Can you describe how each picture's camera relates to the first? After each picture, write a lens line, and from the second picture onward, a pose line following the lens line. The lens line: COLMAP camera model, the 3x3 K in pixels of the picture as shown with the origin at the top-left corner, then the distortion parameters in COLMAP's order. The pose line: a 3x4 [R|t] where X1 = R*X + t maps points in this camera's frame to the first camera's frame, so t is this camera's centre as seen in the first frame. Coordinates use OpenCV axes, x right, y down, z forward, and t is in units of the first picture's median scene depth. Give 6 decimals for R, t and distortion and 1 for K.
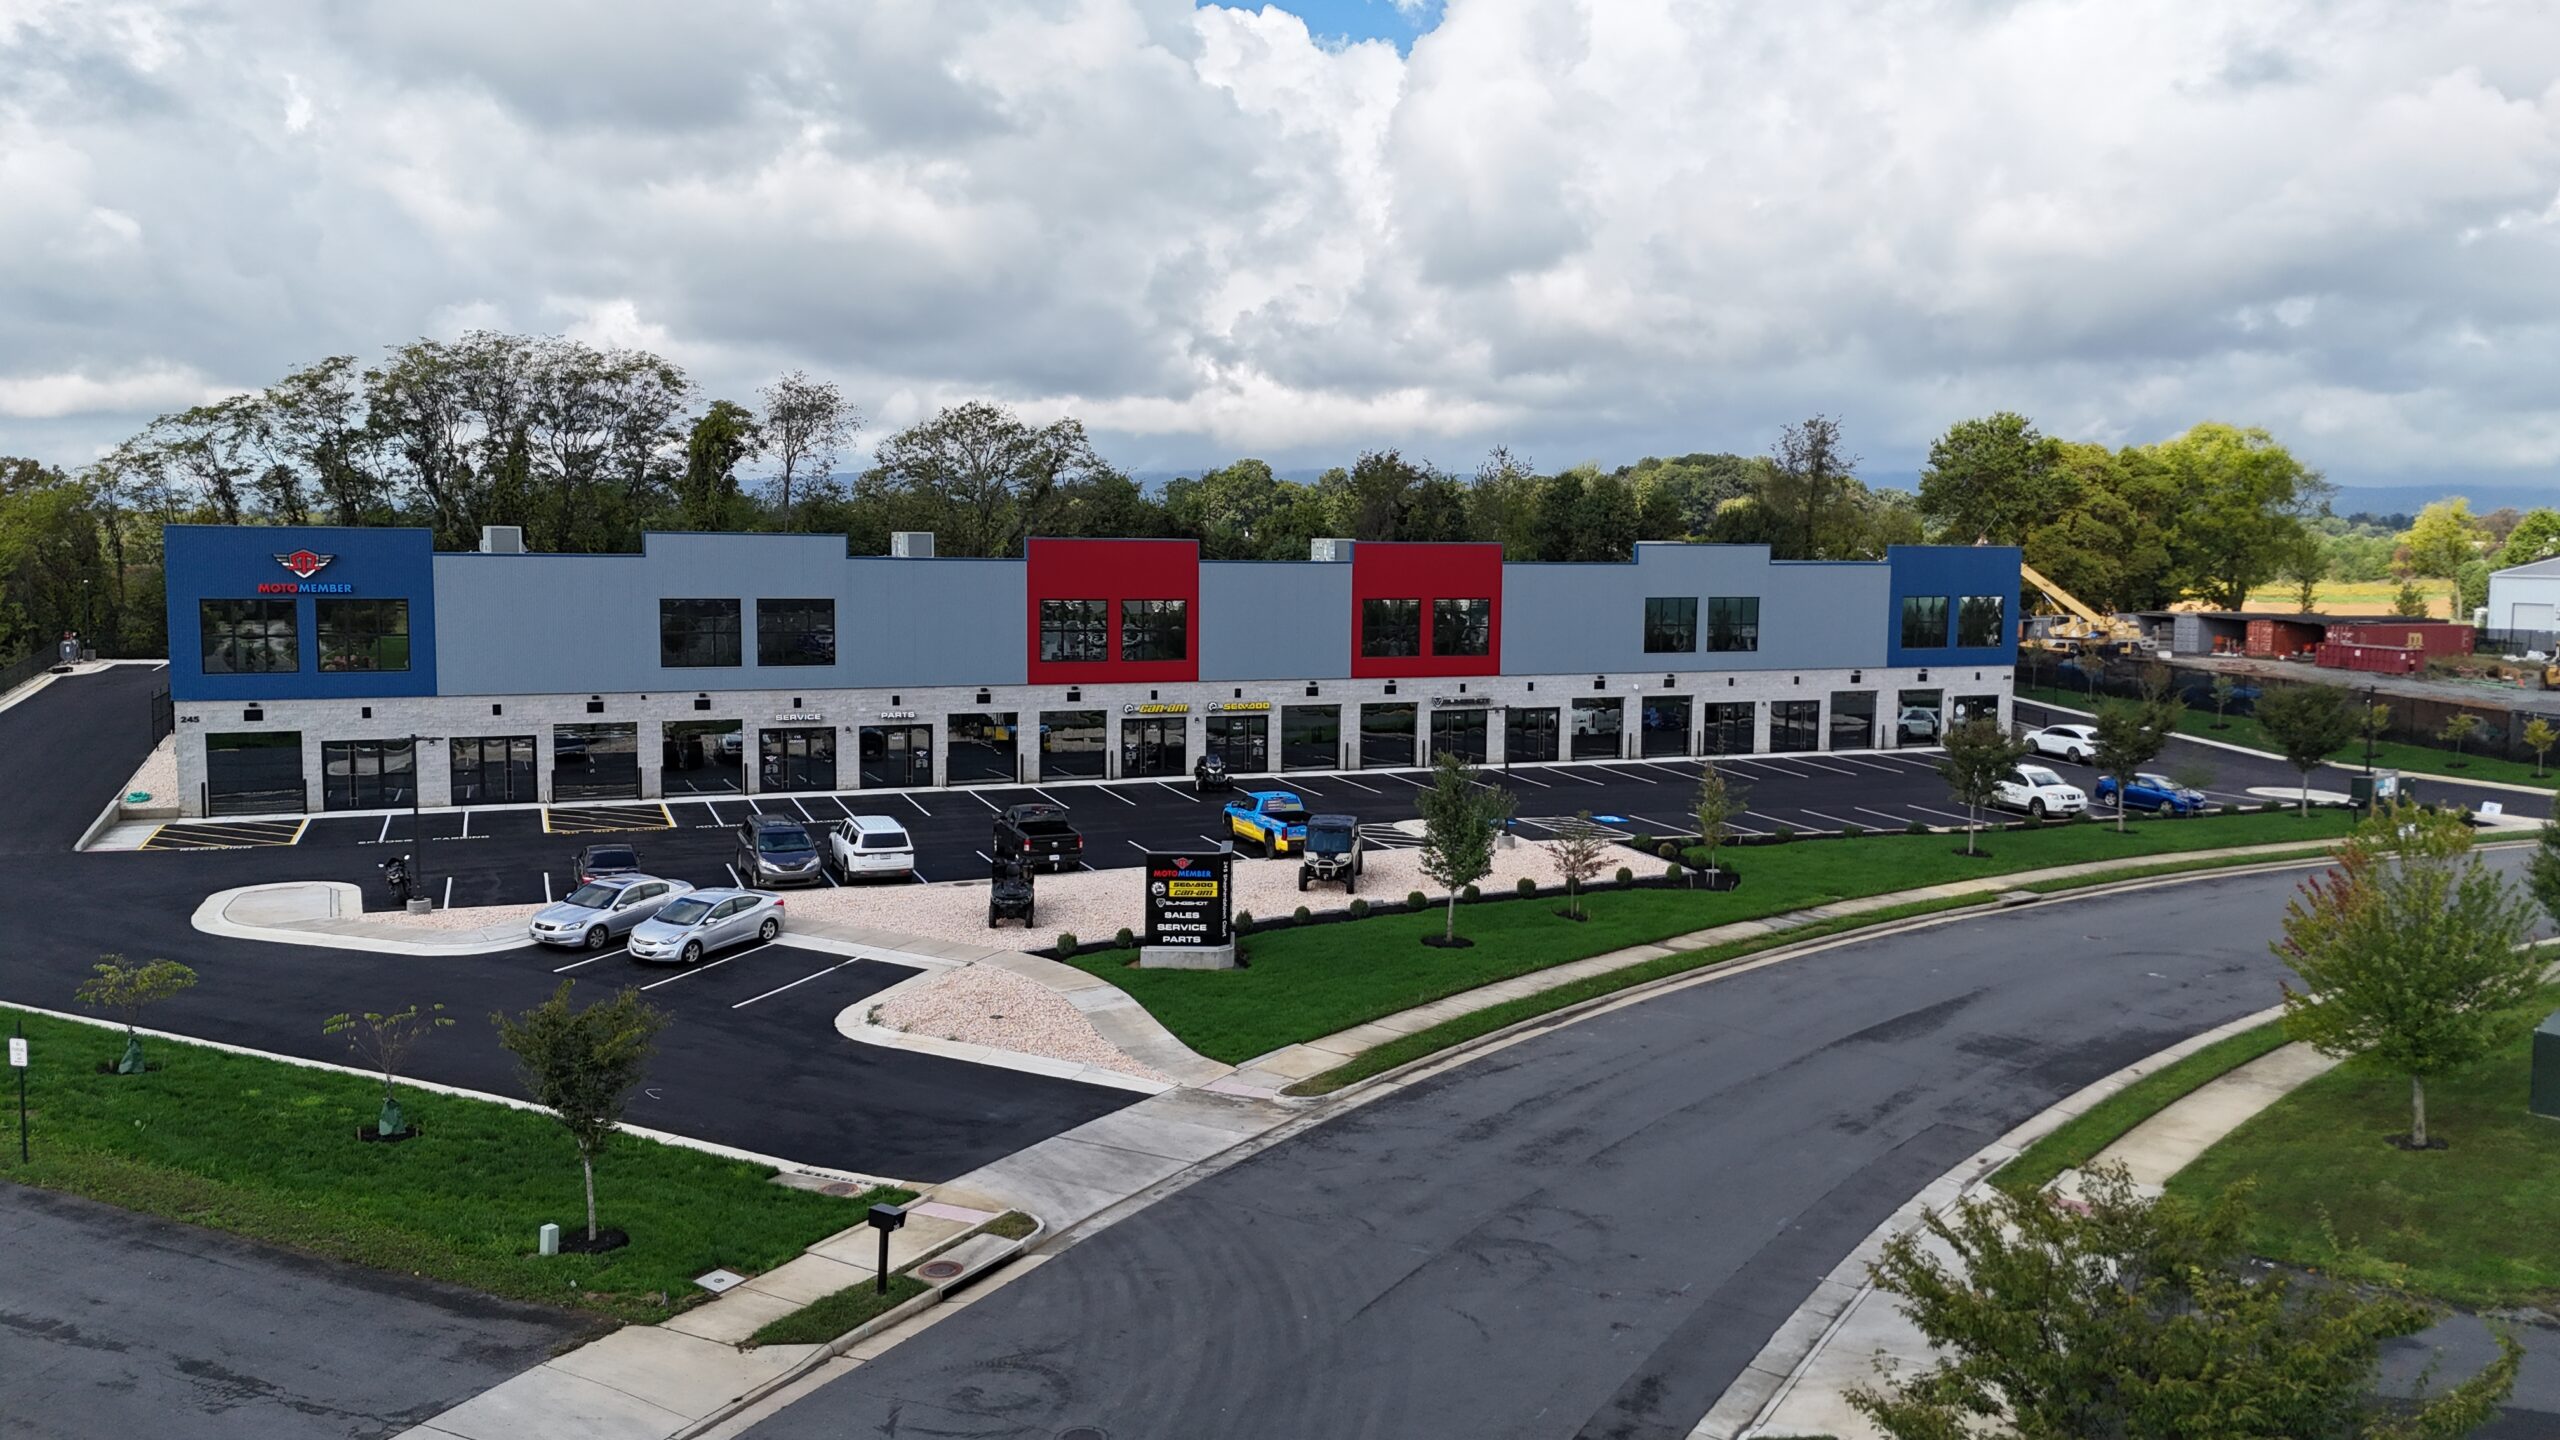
lens RADIAL K [[1880.6, 0, 1291.0], [0, 1880.6, 717.2], [0, 0, 1]] dist [0.091251, -0.095273]
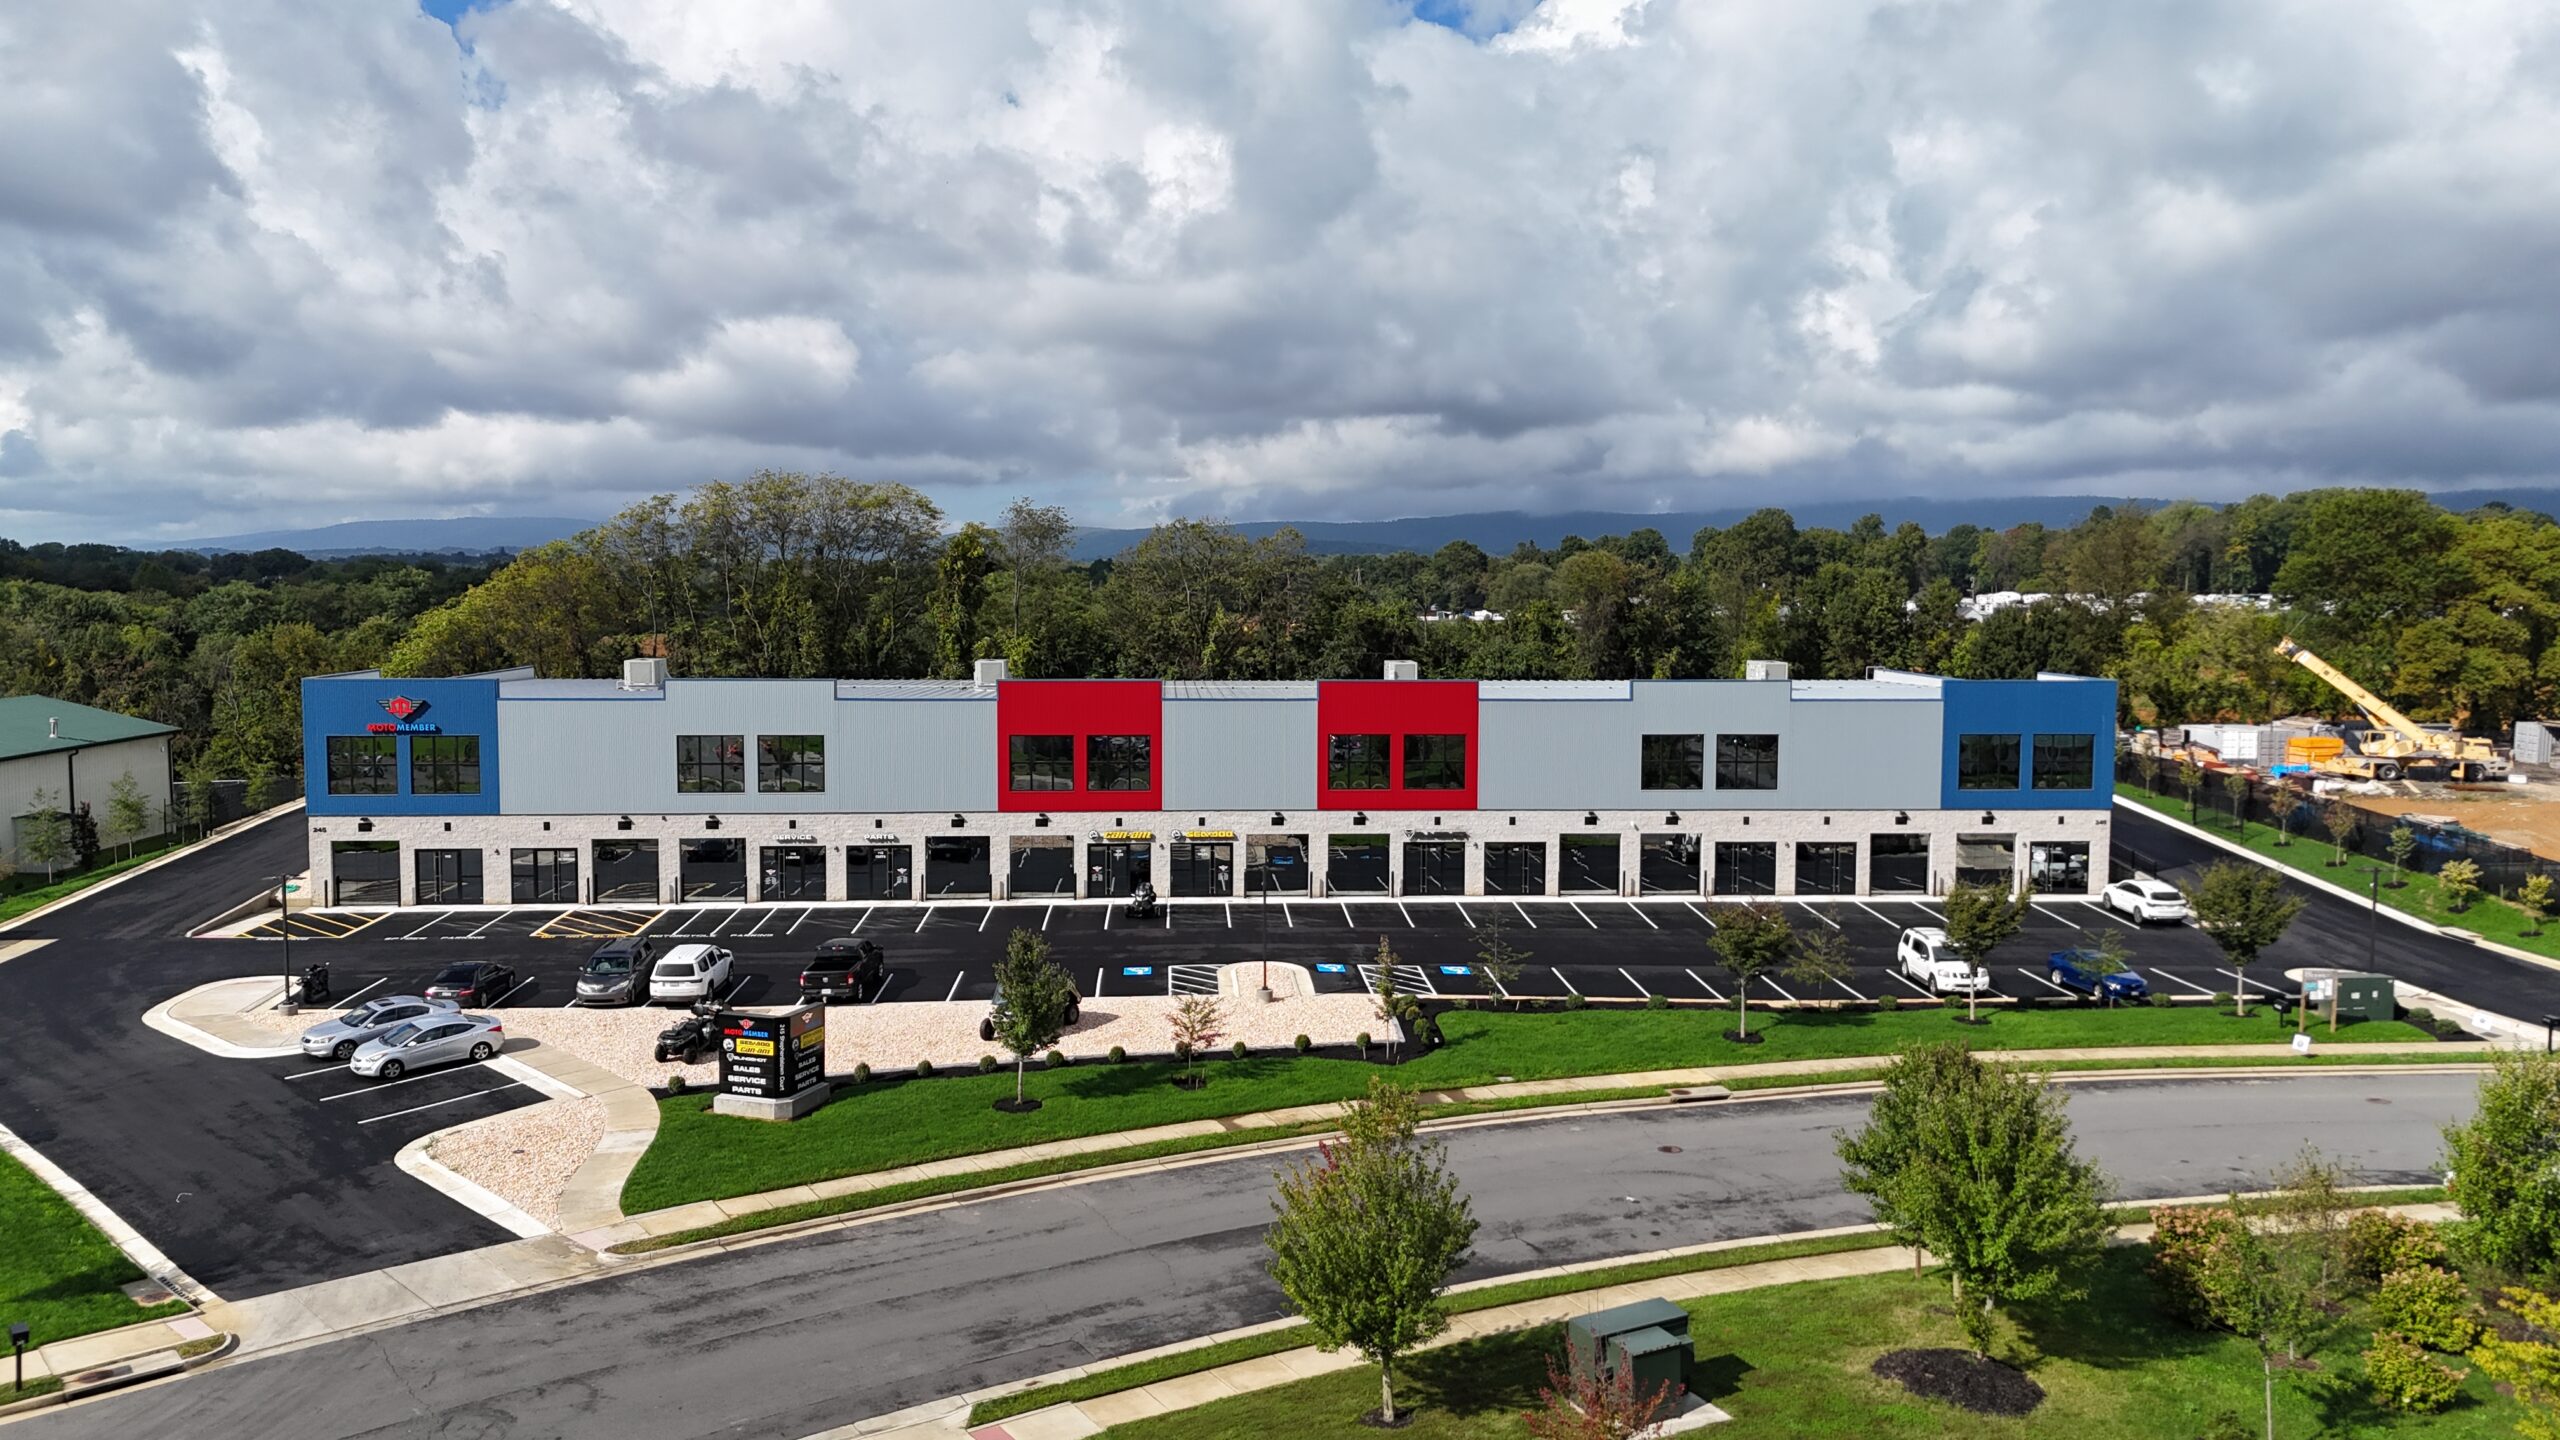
lens RADIAL K [[1880.6, 0, 1291.0], [0, 1880.6, 717.2], [0, 0, 1]] dist [0.091251, -0.095273]
pose [[0.945823, 0.019532, -0.324096, 0.569742], [-0.025281, 0.999589, -0.013535, -0.092635], [0.323698, 0.020995, 0.945927, 0.005291]]
